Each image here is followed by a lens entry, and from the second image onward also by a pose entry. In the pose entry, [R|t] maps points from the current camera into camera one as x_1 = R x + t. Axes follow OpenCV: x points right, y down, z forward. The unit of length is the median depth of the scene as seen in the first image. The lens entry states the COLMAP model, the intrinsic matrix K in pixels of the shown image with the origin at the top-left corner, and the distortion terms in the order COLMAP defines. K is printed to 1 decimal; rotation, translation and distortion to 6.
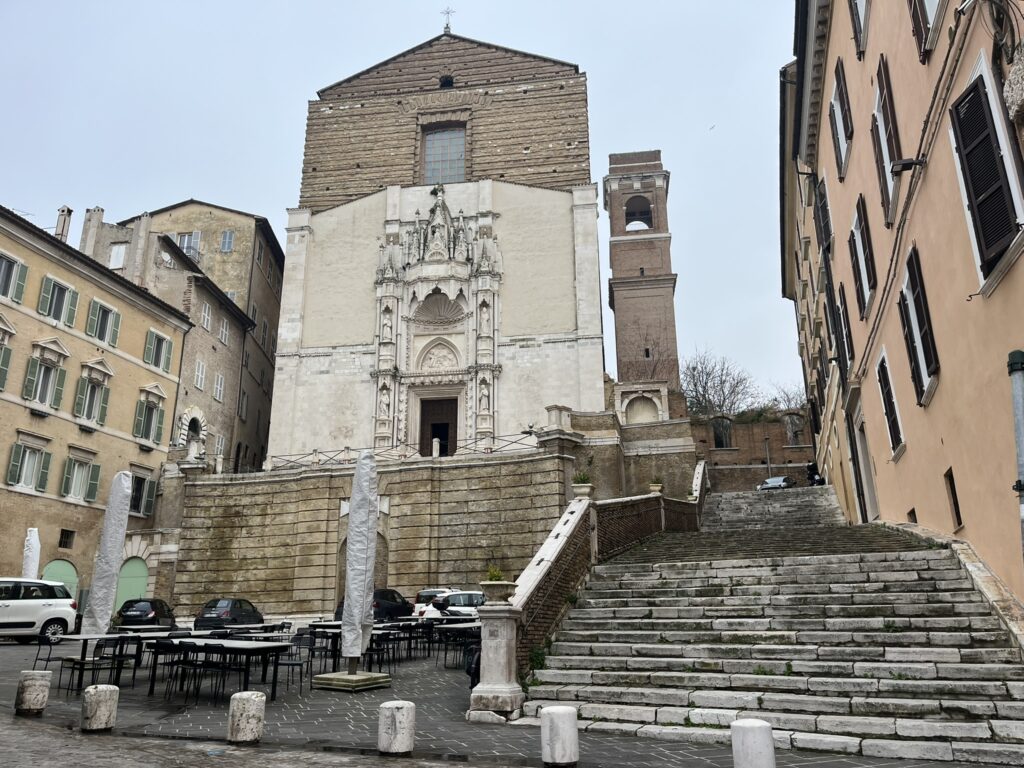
lens RADIAL K [[778.8, 0, 512.0], [0, 778.8, 384.0], [0, 0, 1]] dist [0.043602, -0.000431]
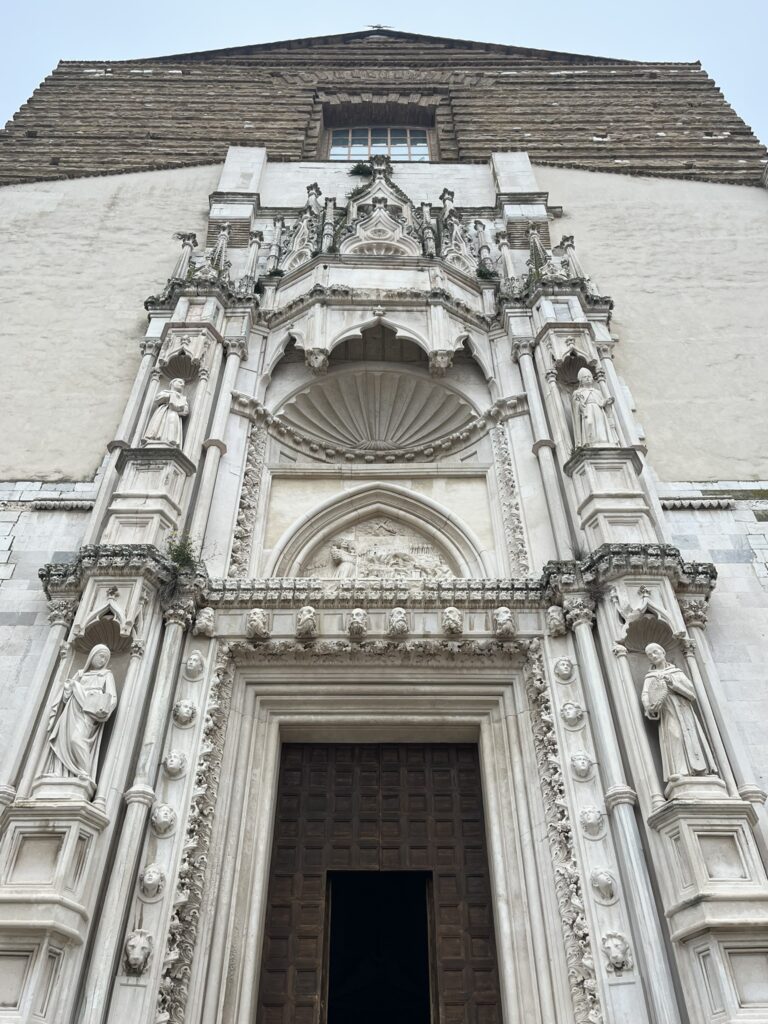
lens RADIAL K [[812.9, 0, 384.0], [0, 812.9, 512.0], [0, 0, 1]] dist [0.036793, 0.000930]
pose [[0.990481, 0.101302, 0.093190, -0.117540], [-0.049744, 0.894705, -0.443879, 0.060286], [-0.128344, 0.435019, 0.891228, 0.797869]]
